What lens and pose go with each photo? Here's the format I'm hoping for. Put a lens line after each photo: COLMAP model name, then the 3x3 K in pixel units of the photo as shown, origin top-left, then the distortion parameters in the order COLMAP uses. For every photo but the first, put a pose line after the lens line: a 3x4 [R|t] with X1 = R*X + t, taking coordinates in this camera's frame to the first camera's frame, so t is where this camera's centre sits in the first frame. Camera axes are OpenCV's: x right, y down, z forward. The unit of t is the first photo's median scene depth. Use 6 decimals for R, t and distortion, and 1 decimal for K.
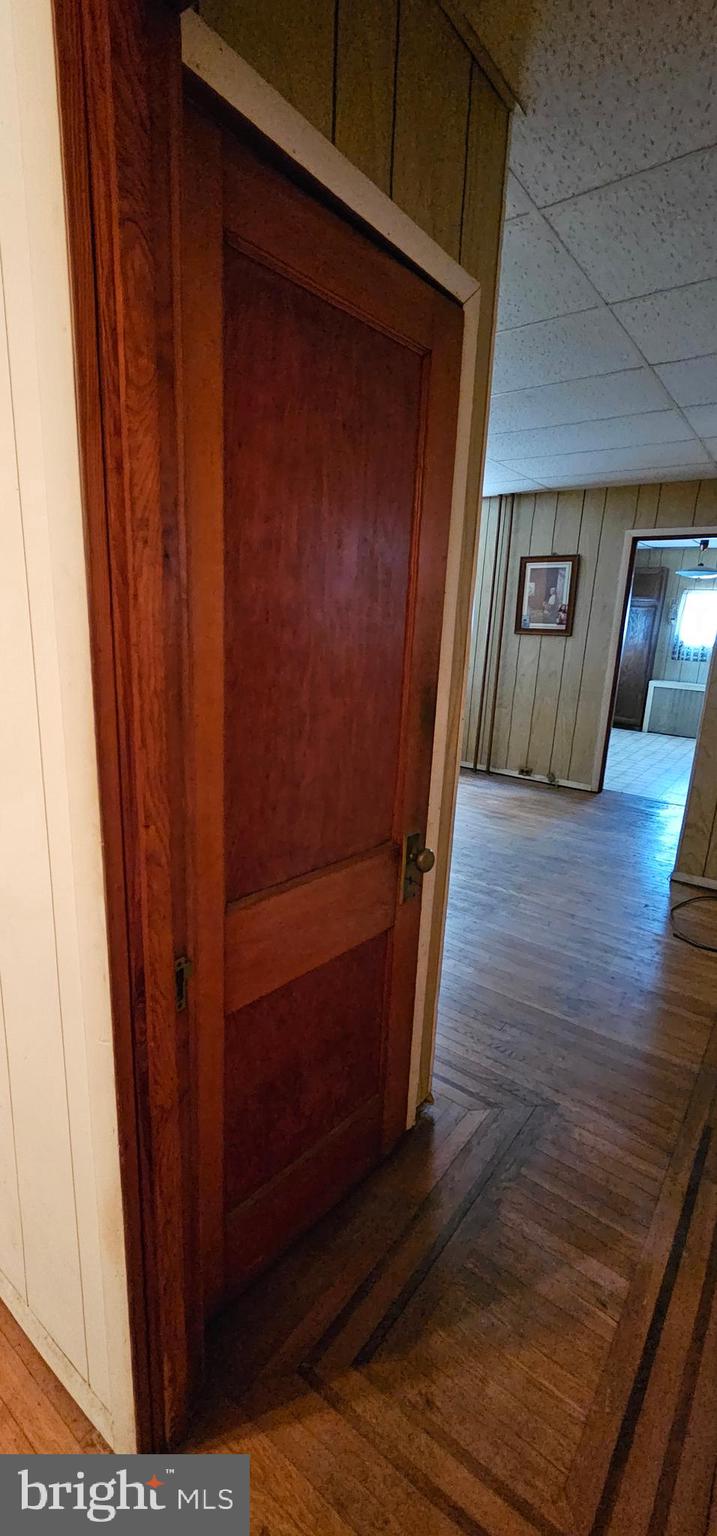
lens RADIAL K [[629.0, 0, 351.4], [0, 629.0, 761.0], [0, 0, 1]] dist [0.000593, 0.000476]
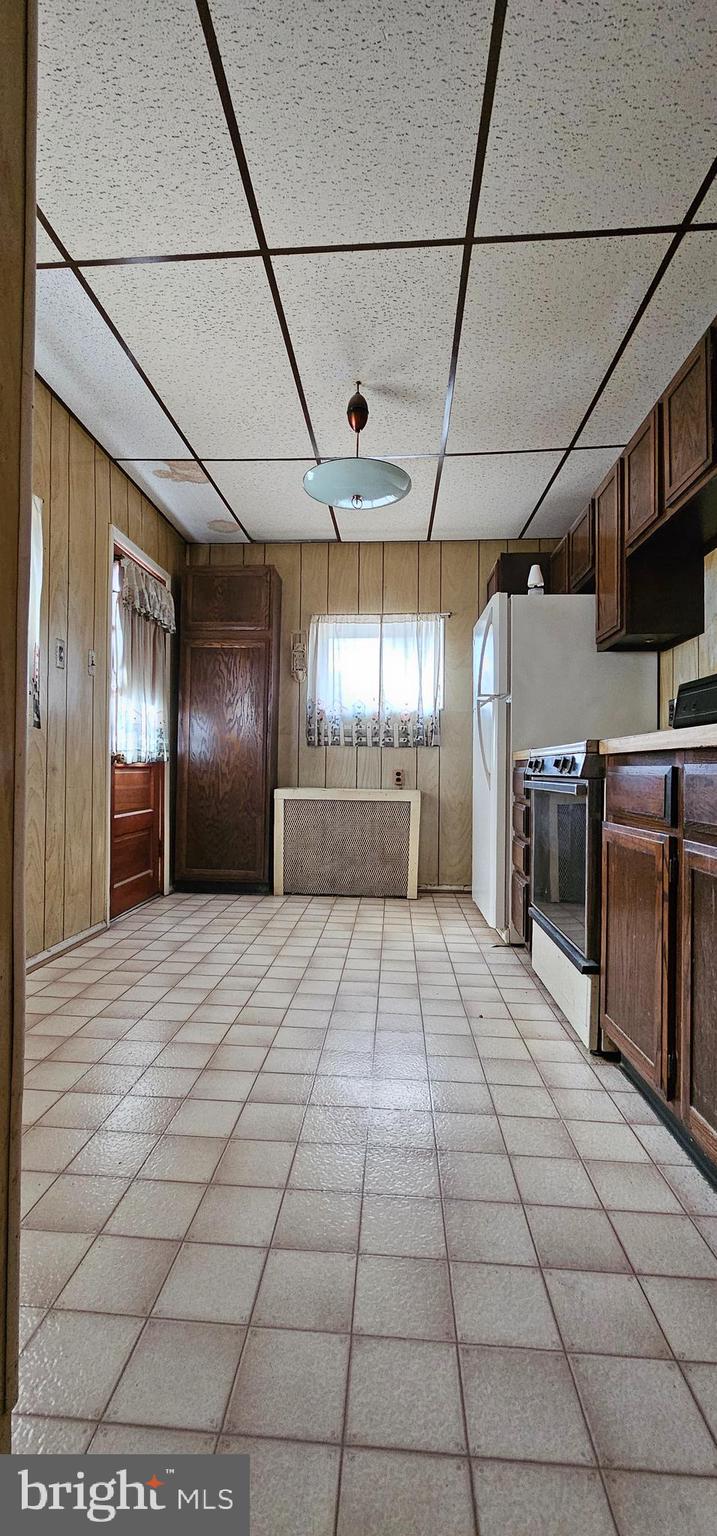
lens RADIAL K [[629.0, 0, 351.4], [0, 629.0, 761.0], [0, 0, 1]] dist [0.000593, 0.000476]
pose [[0.838857, -0.025385, 0.543760, 0.400611], [0.148797, 0.971562, -0.184193, -0.076275], [-0.523620, 0.235422, 0.818778, 0.870820]]
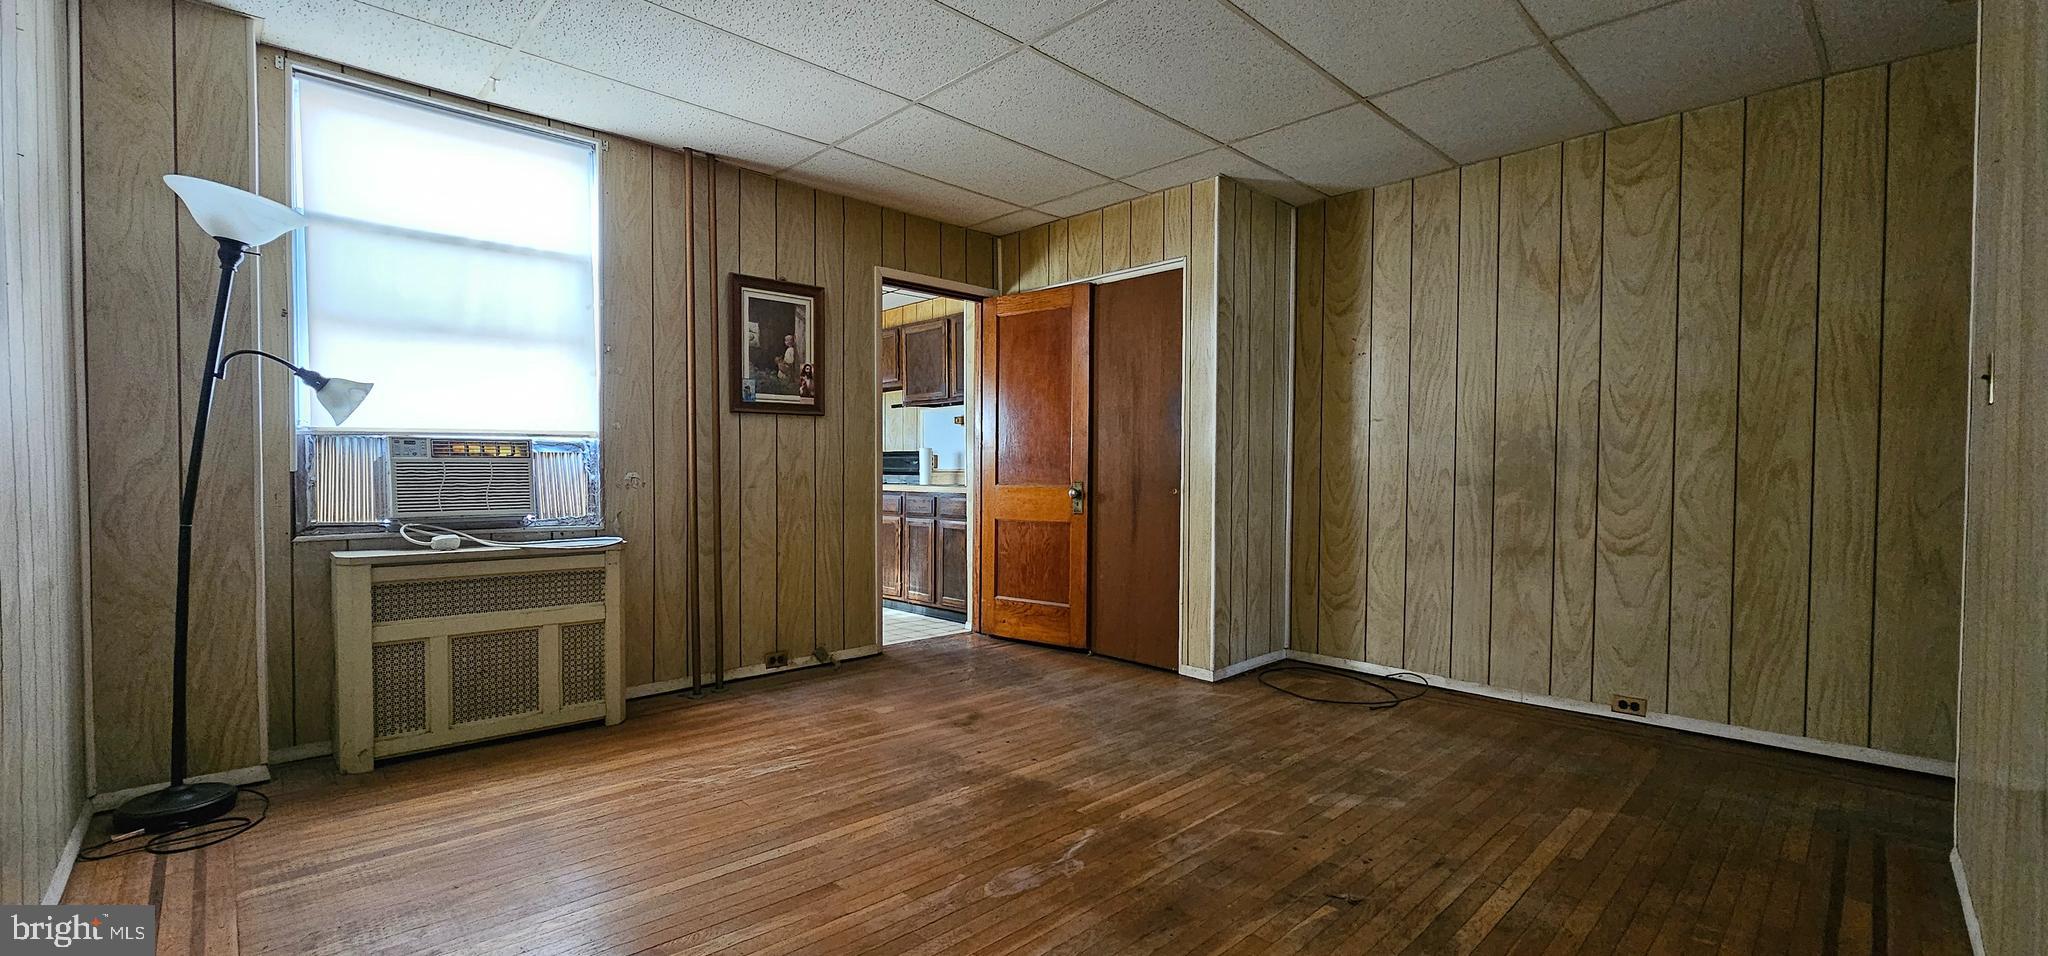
lens RADIAL K [[838.6, 0, 1011.7], [0, 838.6, 493.1], [0, 0, 1]] dist [0.000593, 0.000476]
pose [[0.165819, -0.065581, 0.983973, -0.419429], [0.230145, 0.972808, 0.026053, -0.100881], [-0.958925, 0.222136, 0.176403, 0.675997]]
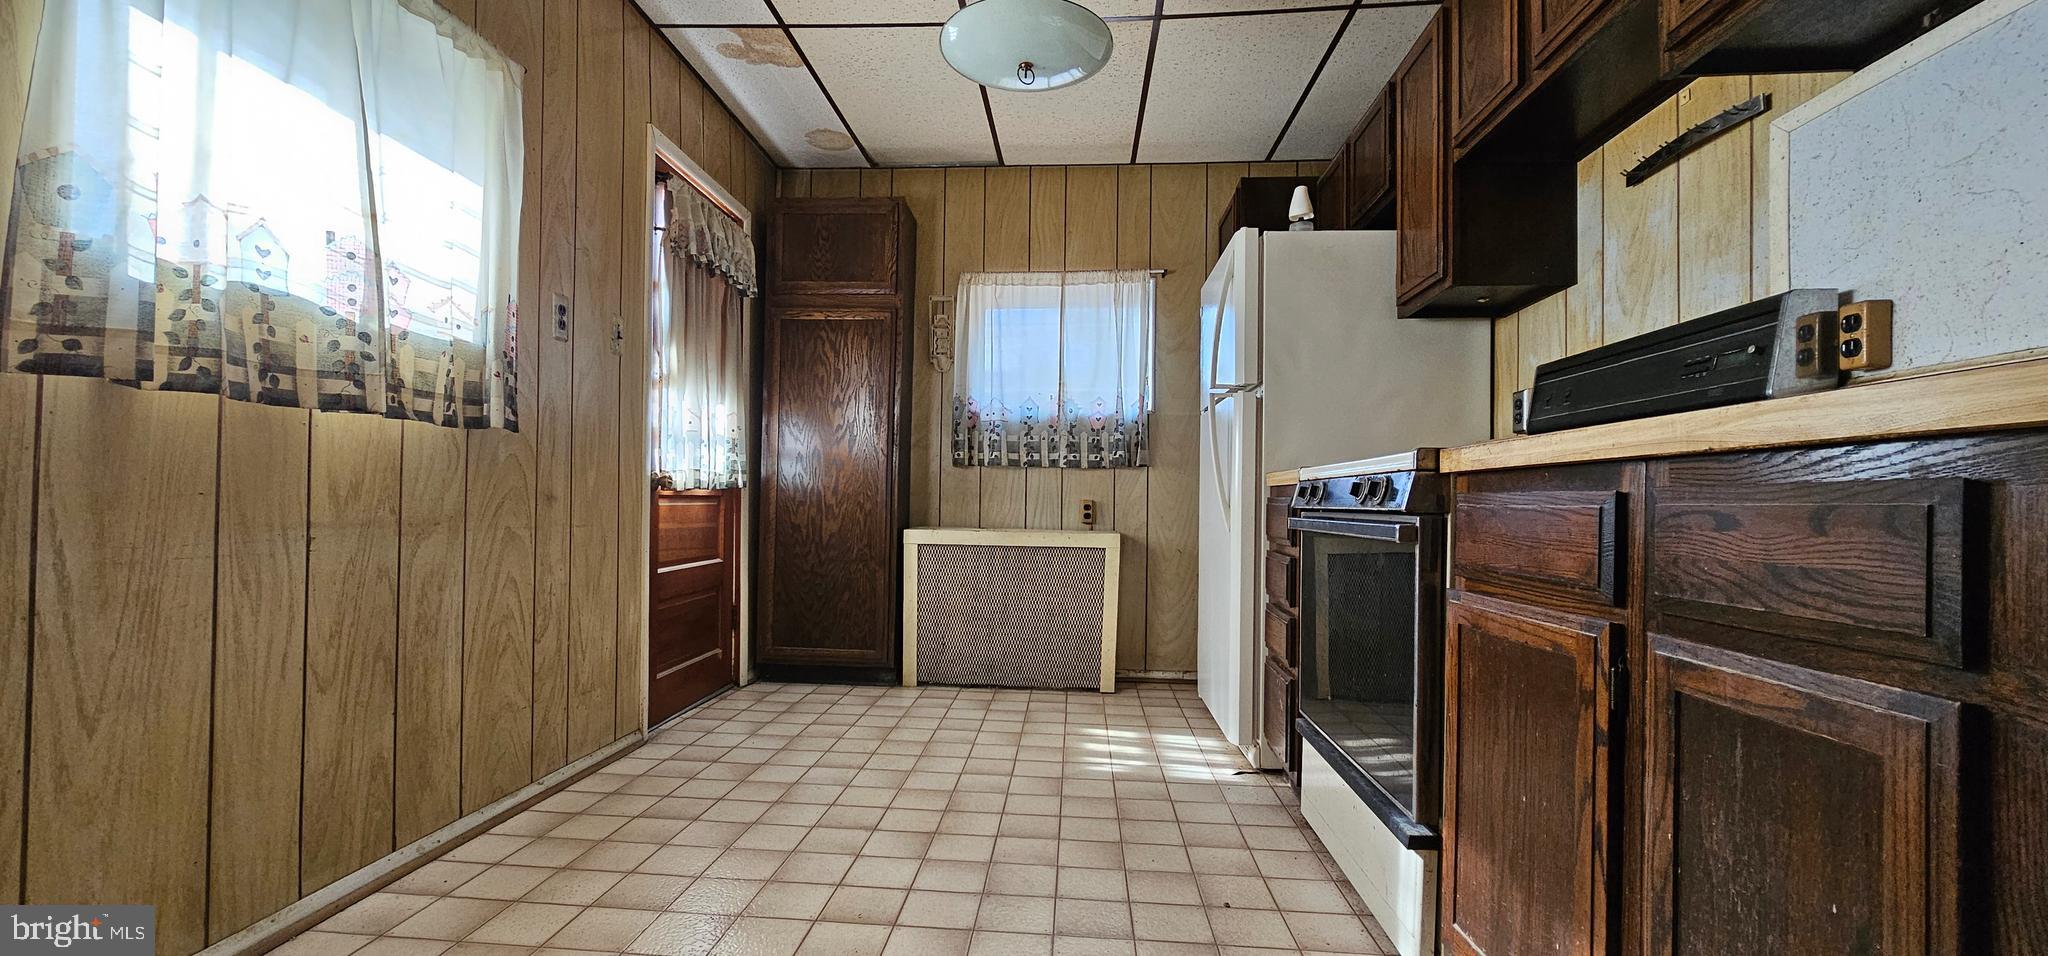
lens RADIAL K [[838.6, 0, 1011.7], [0, 838.6, 493.1], [0, 0, 1]] dist [0.000593, 0.000476]
pose [[0.844624, -0.024919, 0.534780, 0.443348], [0.144663, 0.972380, -0.183168, -0.087425], [-0.515445, 0.232071, 0.824900, 0.931910]]
